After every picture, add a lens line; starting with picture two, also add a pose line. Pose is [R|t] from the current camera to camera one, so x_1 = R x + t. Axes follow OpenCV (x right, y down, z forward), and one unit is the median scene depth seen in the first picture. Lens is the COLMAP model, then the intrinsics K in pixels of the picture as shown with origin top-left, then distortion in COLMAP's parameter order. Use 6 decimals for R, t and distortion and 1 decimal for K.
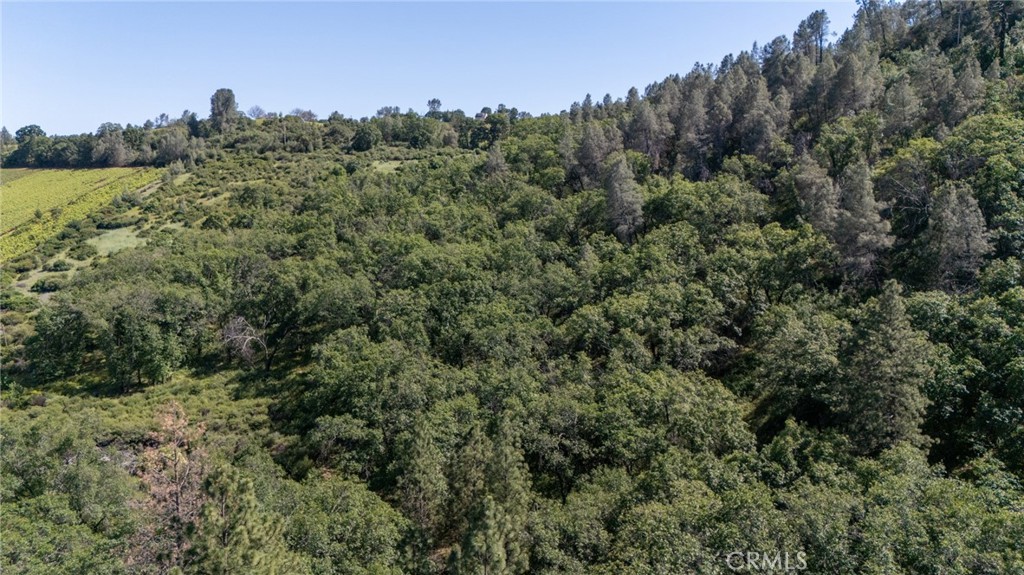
lens RADIAL K [[744.8, 0, 512.8], [0, 744.8, 283.5], [0, 0, 1]] dist [0.064943, -0.060629]
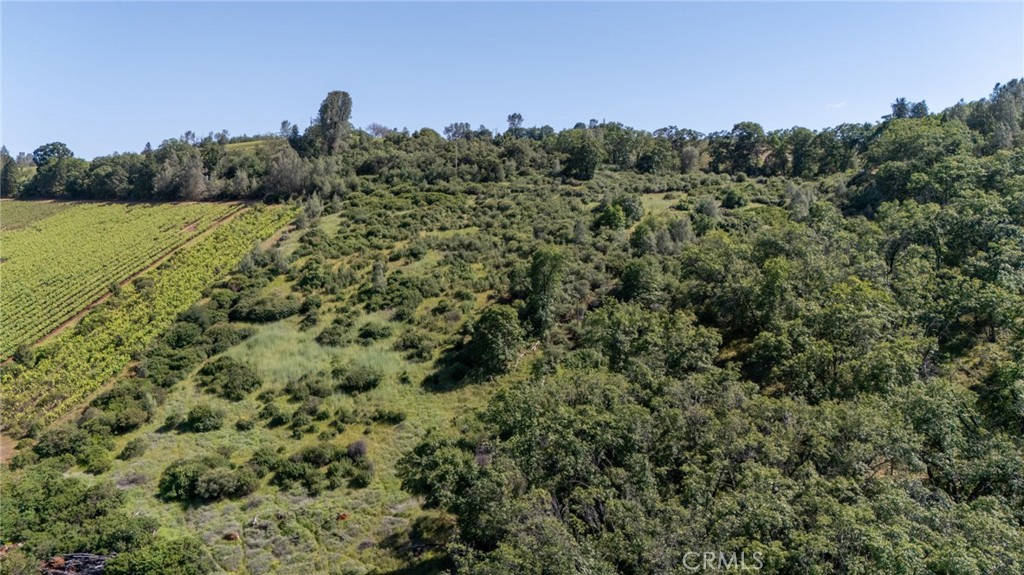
lens RADIAL K [[744.8, 0, 510.6], [0, 744.8, 290.7], [0, 0, 1]] dist [0.064943, -0.060629]
pose [[0.999896, -0.001600, 0.014359, -0.323511], [0.001863, 0.999831, -0.018291, -0.078130], [-0.014328, 0.018316, 0.999730, 0.404189]]
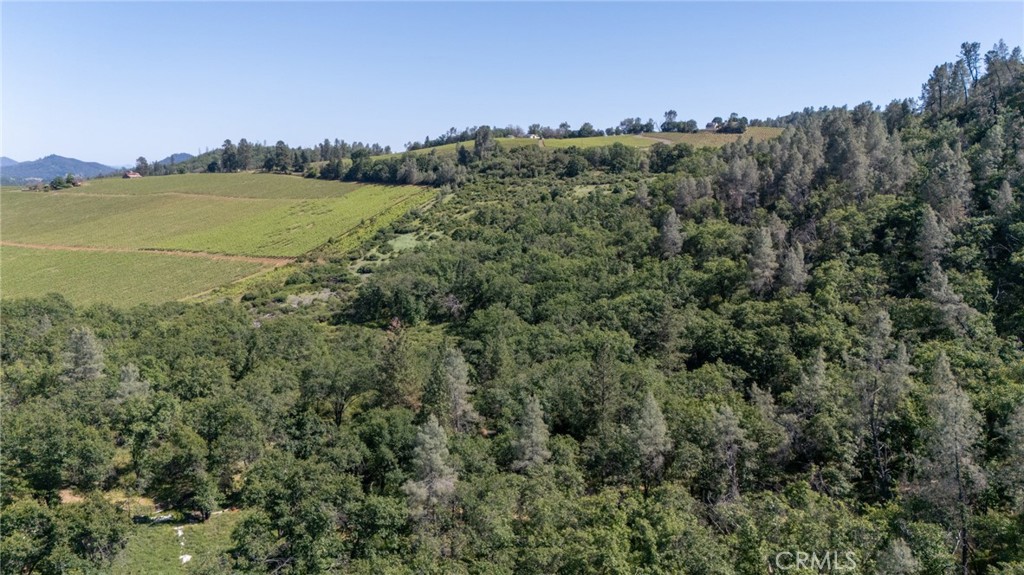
lens RADIAL K [[744.8, 0, 517.1], [0, 744.8, 289.7], [0, 0, 1]] dist [0.064943, -0.060629]
pose [[0.937247, 0.056831, -0.344002, 0.208314], [-0.048423, 0.998282, 0.032992, -0.017670], [0.345286, -0.014264, 0.938389, -0.336444]]
